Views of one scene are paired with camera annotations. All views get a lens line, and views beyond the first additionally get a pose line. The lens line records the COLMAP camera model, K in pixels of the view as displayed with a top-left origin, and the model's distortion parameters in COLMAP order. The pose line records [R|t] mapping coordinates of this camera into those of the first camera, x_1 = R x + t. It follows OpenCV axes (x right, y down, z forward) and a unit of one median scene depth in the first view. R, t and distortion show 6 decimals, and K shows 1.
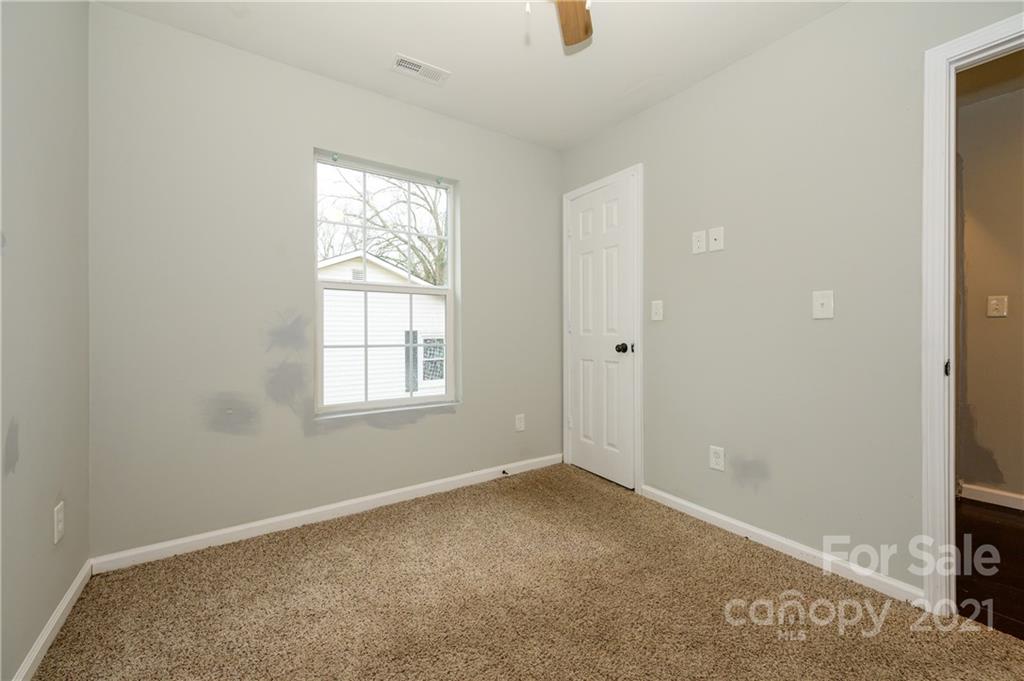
lens RADIAL K [[406.2, 0, 512.3], [0, 406.2, 337.2], [0, 0, 1]] dist [-0.001965, 0.000656]
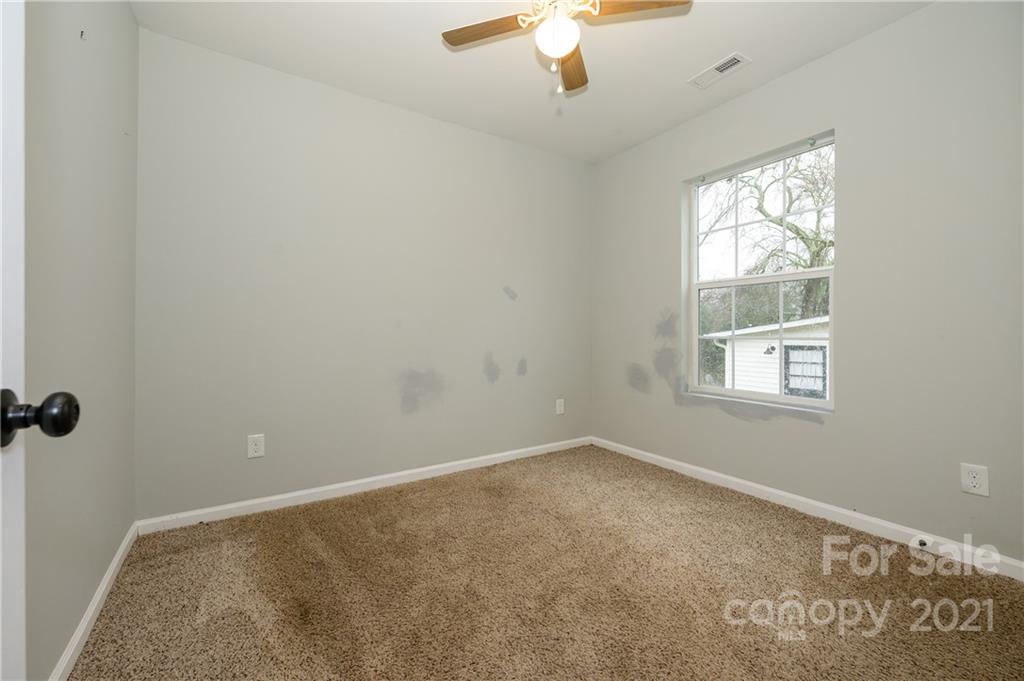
lens RADIAL K [[406.2, 0, 507.9], [0, 406.2, 335.4], [0, 0, 1]] dist [-0.001965, 0.000656]
pose [[-0.022109, 0.012019, -0.999683, 0.819096], [-0.005148, 0.999913, 0.012135, 0.006627], [0.999742, 0.005415, -0.022046, 0.482578]]
